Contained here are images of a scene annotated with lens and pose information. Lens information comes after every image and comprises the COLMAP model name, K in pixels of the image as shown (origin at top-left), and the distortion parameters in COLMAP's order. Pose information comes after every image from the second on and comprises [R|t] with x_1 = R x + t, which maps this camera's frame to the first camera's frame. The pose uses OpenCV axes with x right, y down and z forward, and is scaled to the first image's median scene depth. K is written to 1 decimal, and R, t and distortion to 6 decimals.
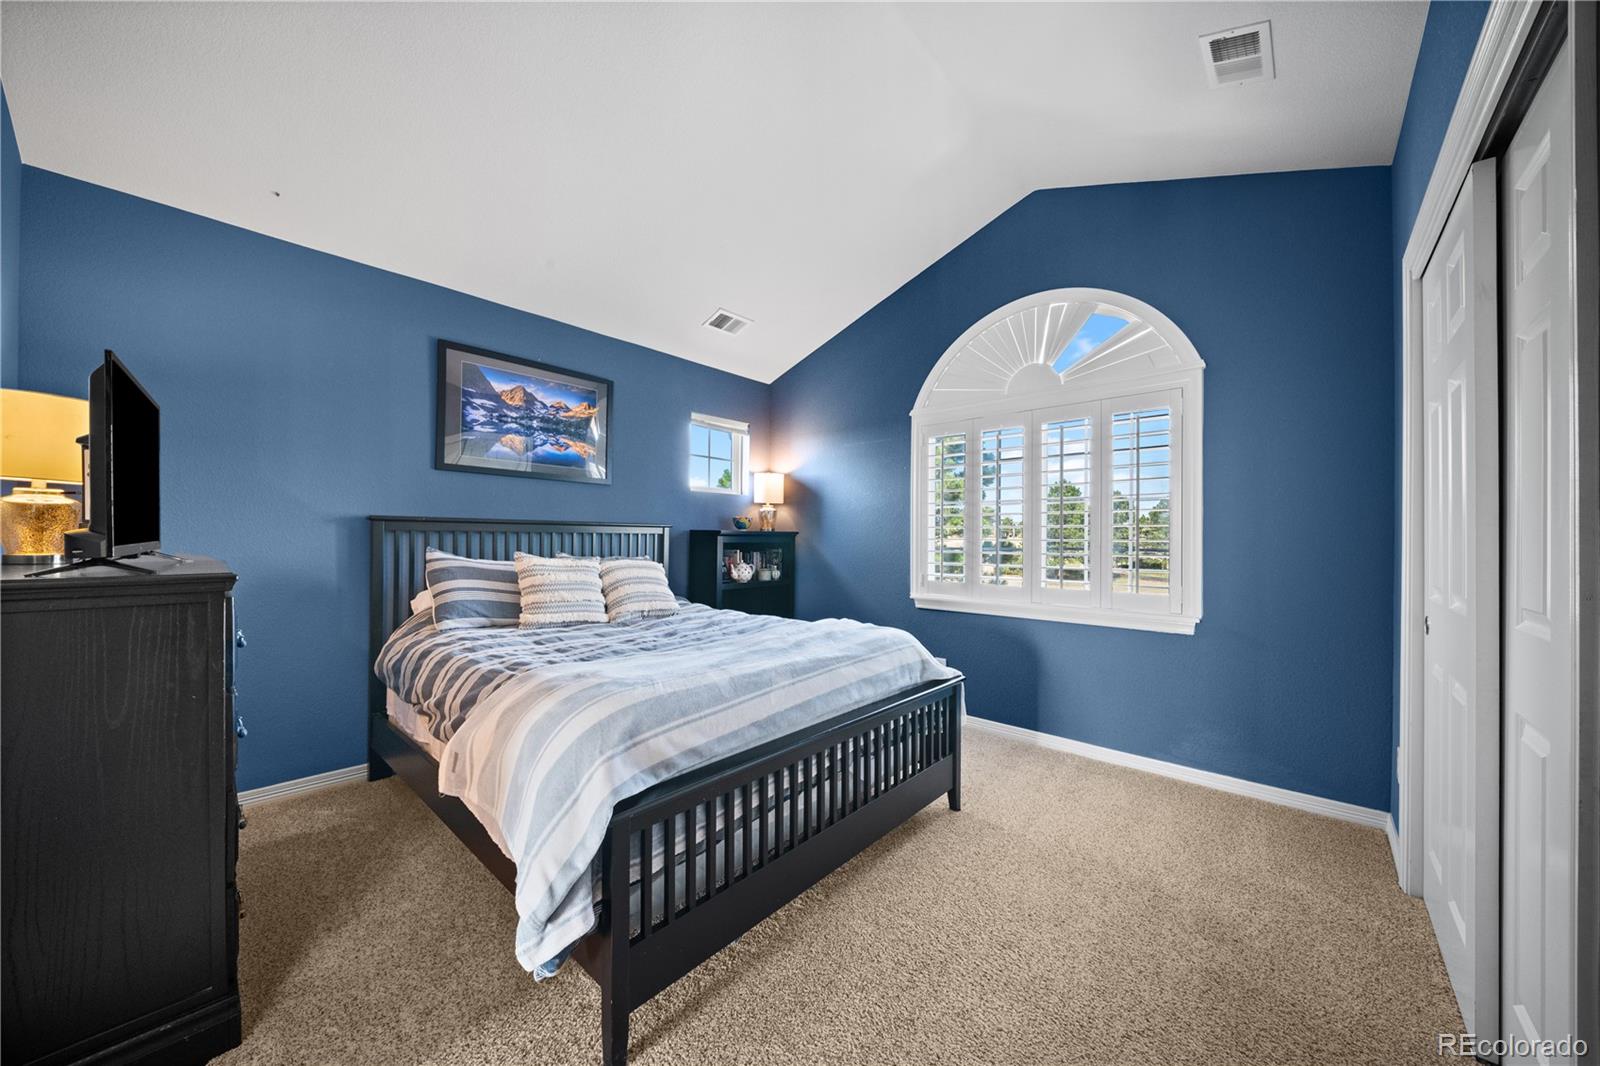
lens RADIAL K [[576.5, 0, 795.0], [0, 576.5, 536.3], [0, 0, 1]] dist [-0.004991, 0.001024]
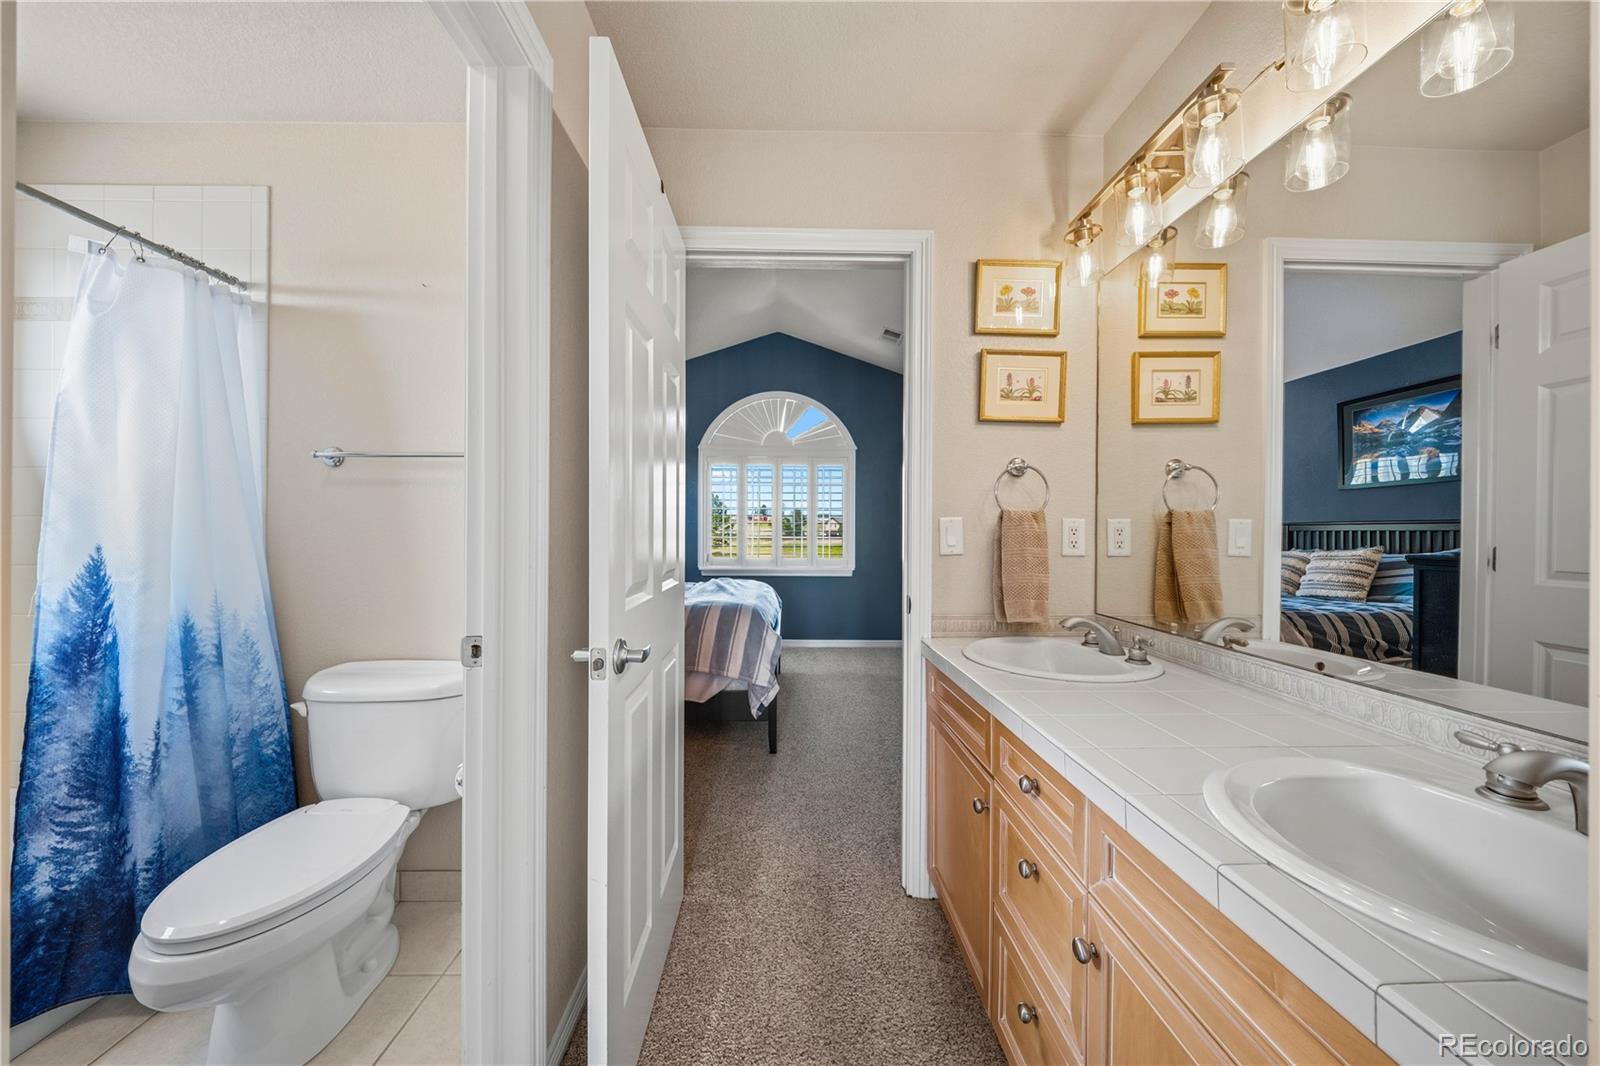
lens RADIAL K [[576.5, 0, 791.1], [0, 576.5, 534.0], [0, 0, 1]] dist [-0.004991, 0.001024]
pose [[0.737228, -0.004239, 0.675631, -0.876234], [-0.001508, 0.999968, 0.007919, 0.001263], [-0.675643, -0.006857, 0.737197, -0.391163]]
